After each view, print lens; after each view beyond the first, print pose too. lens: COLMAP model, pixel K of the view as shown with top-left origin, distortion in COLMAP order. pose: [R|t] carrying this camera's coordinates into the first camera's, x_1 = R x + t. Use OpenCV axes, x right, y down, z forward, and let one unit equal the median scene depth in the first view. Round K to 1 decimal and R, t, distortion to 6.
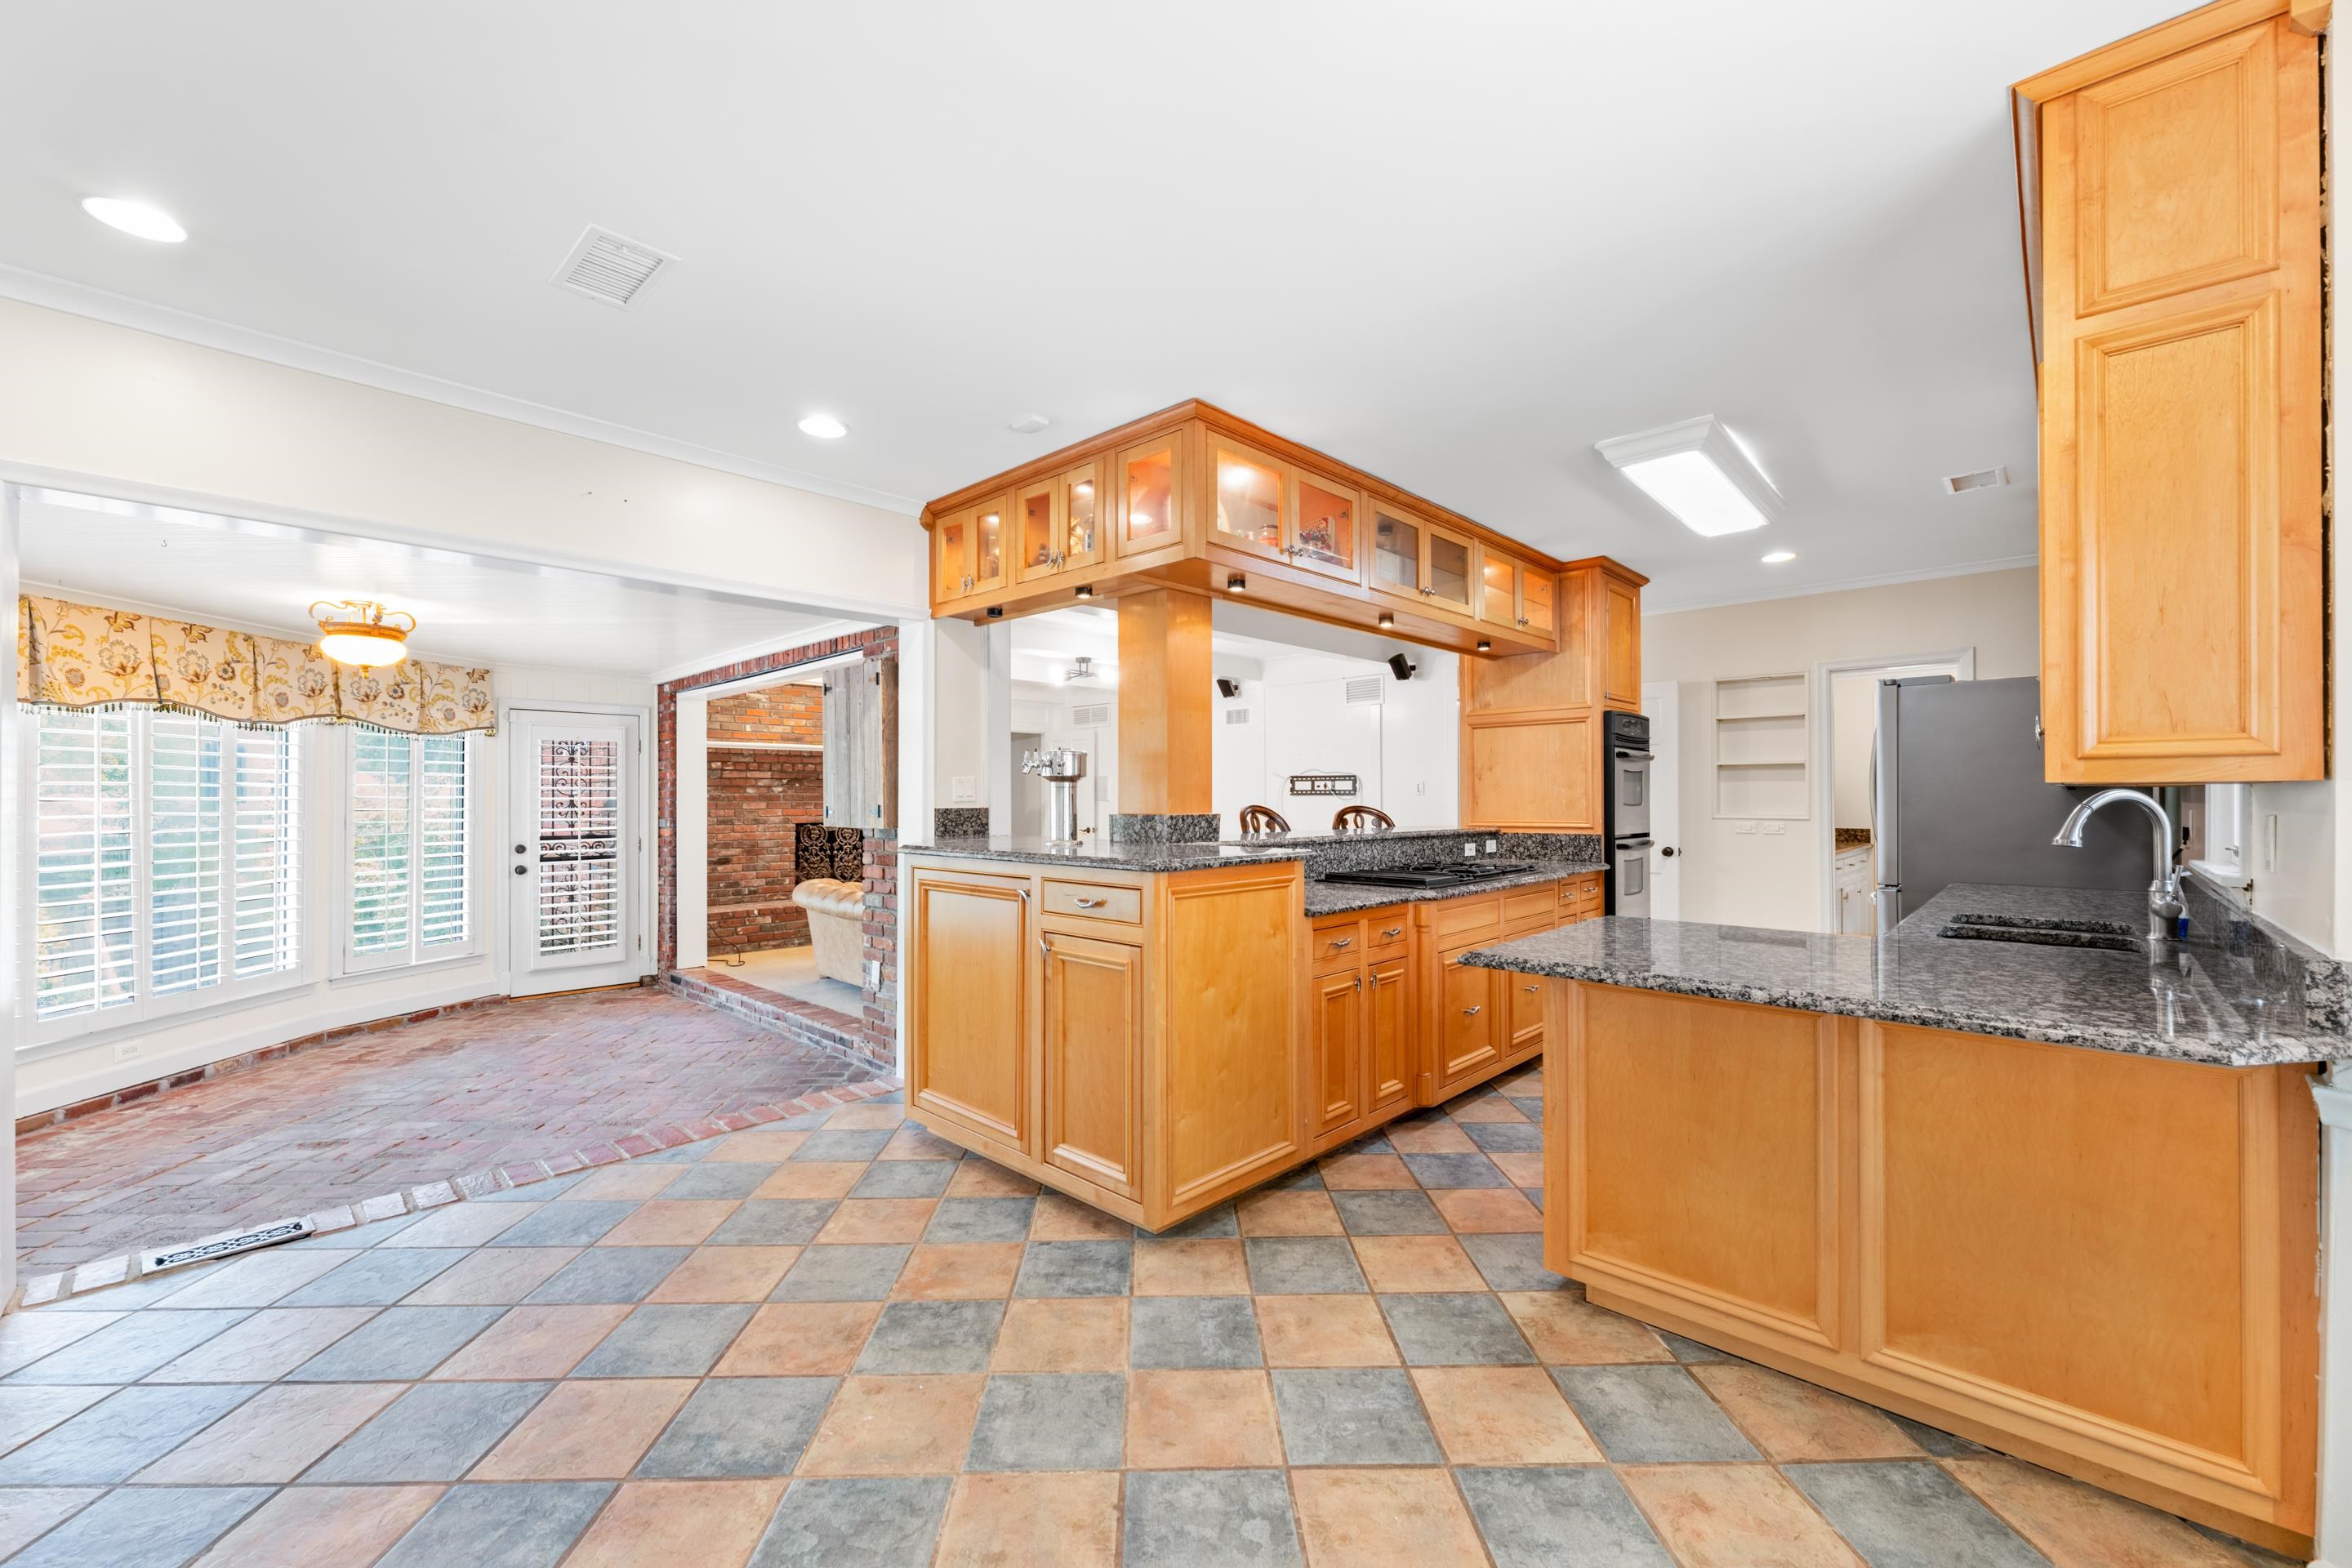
lens RADIAL K [[928.5, 0, 1176.0], [0, 928.5, 784.0], [0, 0, 1]] dist [0.000736, -0.000014]
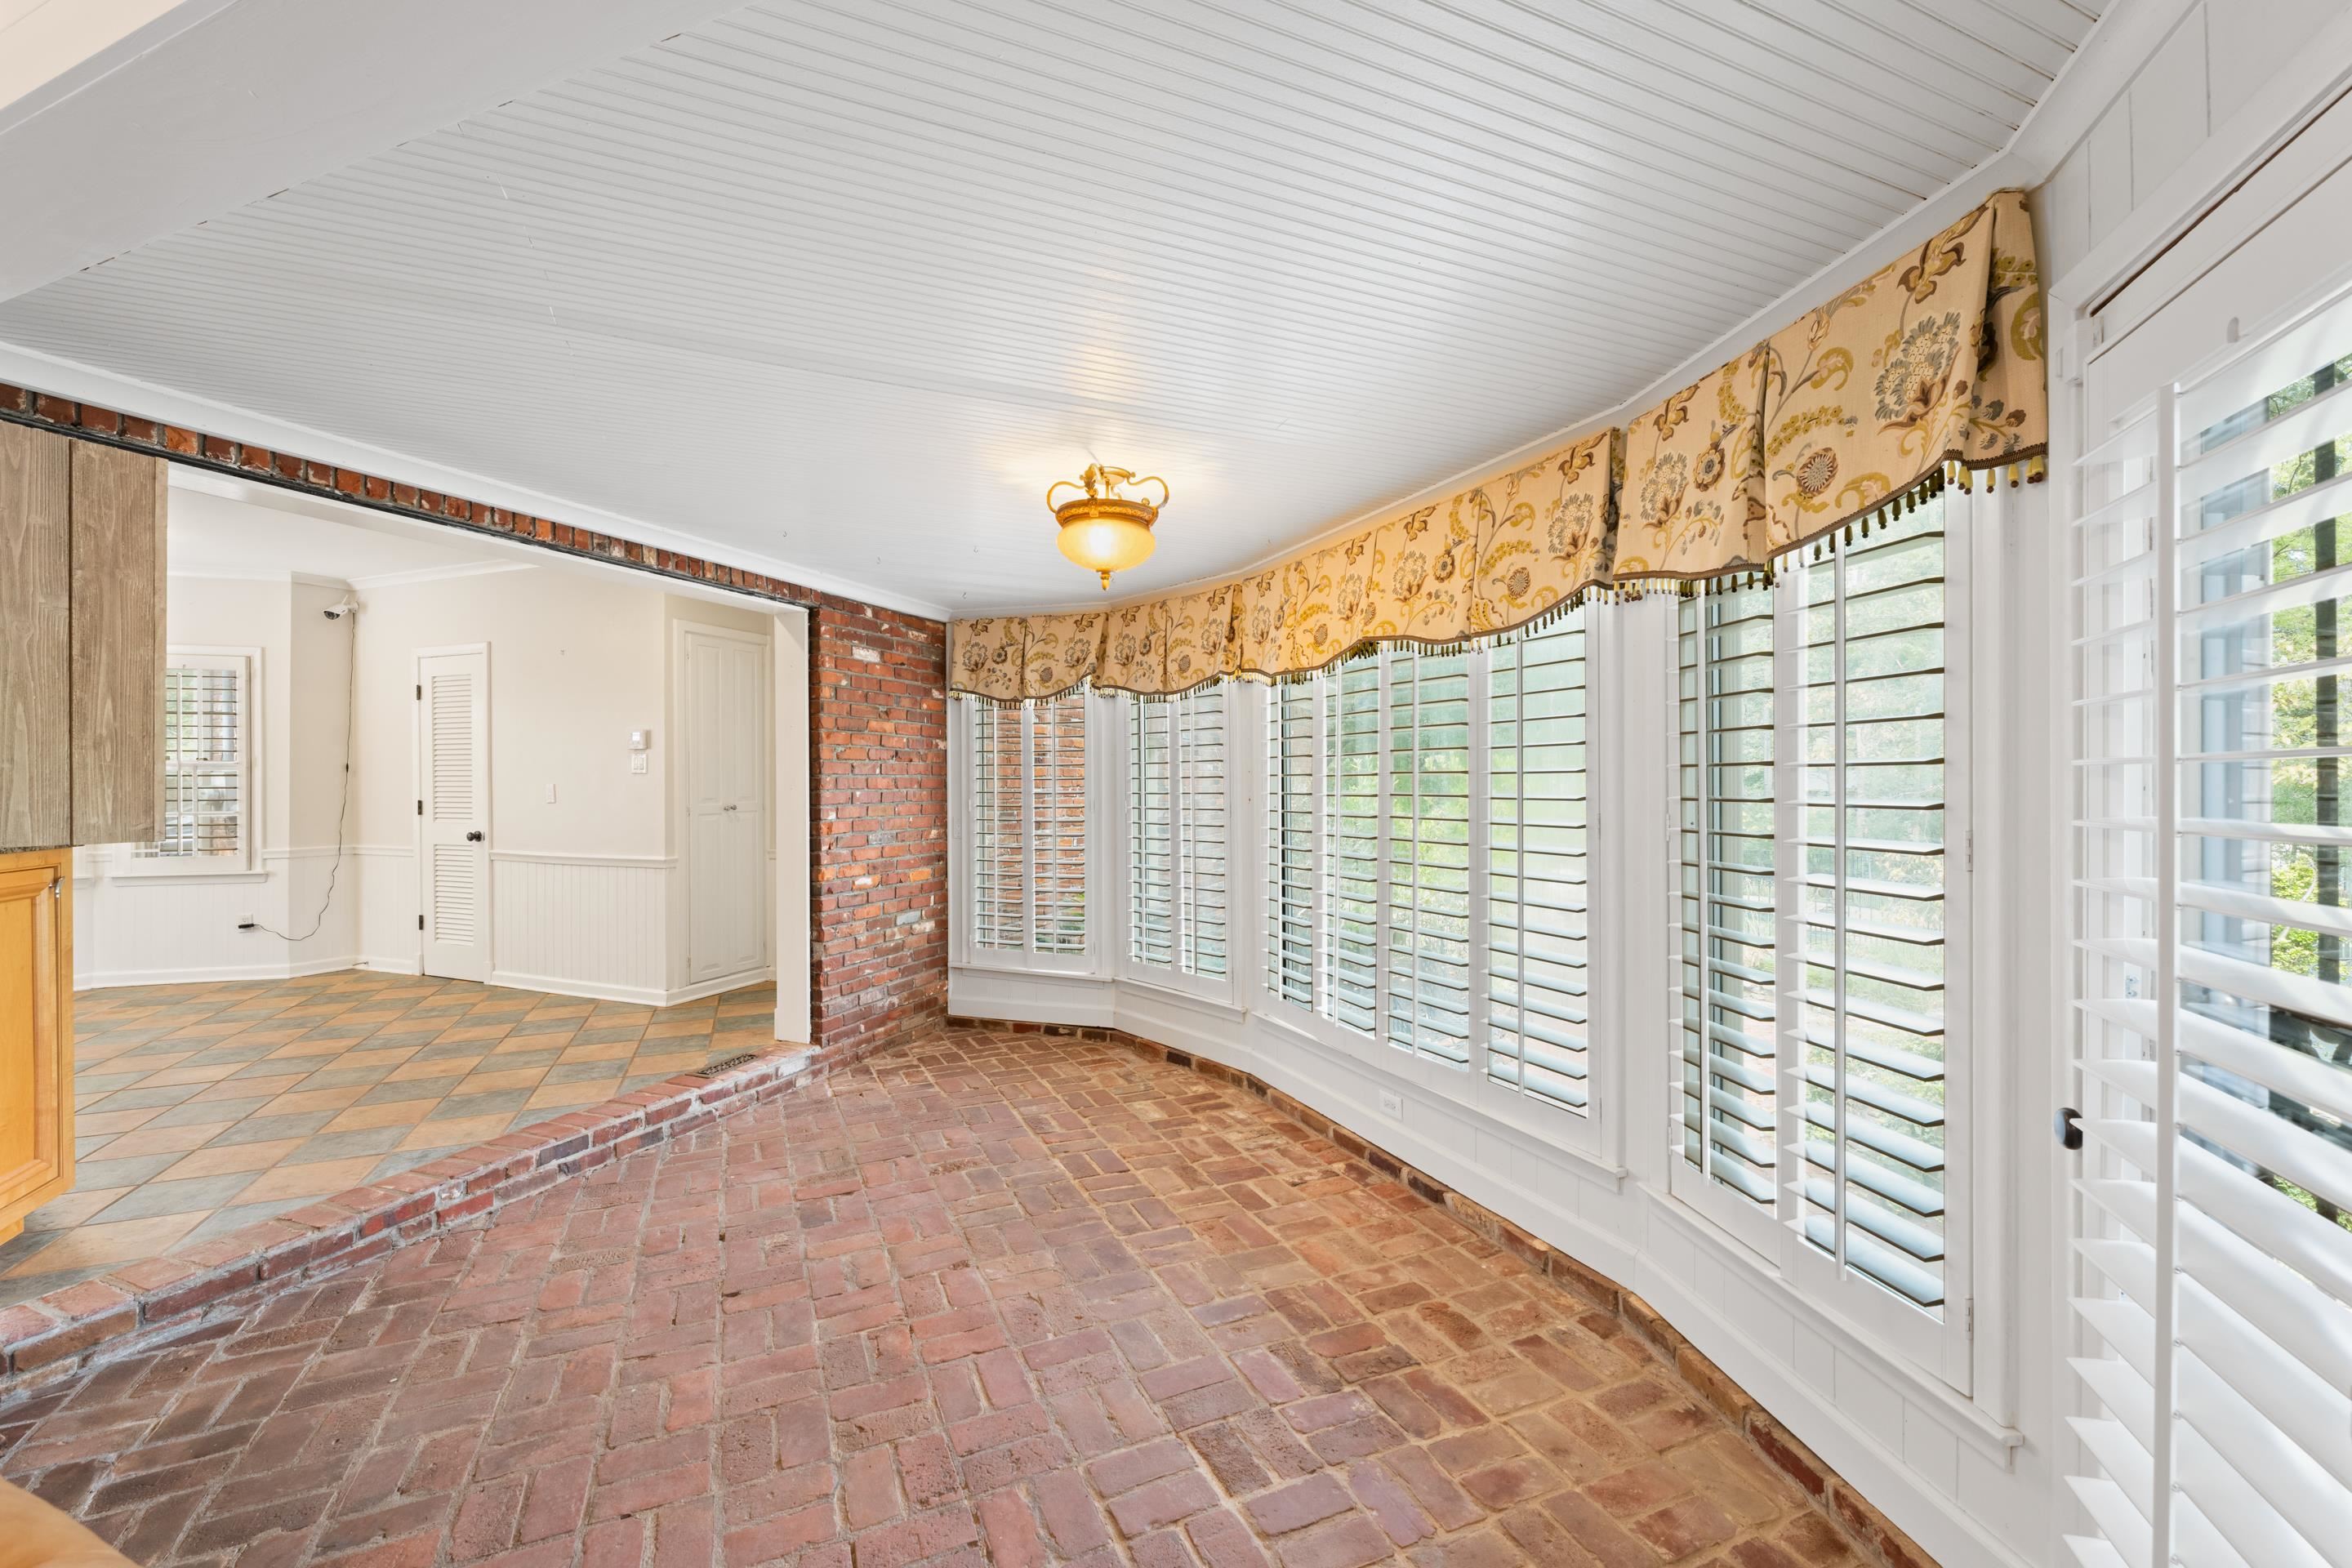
lens RADIAL K [[943.0, 0, 1174.5], [0, 943.0, 793.7], [0, 0, 1]] dist [0.000102, 0.000232]
pose [[-0.930773, 0.007454, -0.365523, -0.379519], [0.008487, 0.999963, -0.001220, 0.017744], [0.365500, -0.004238, -0.930802, 0.921933]]
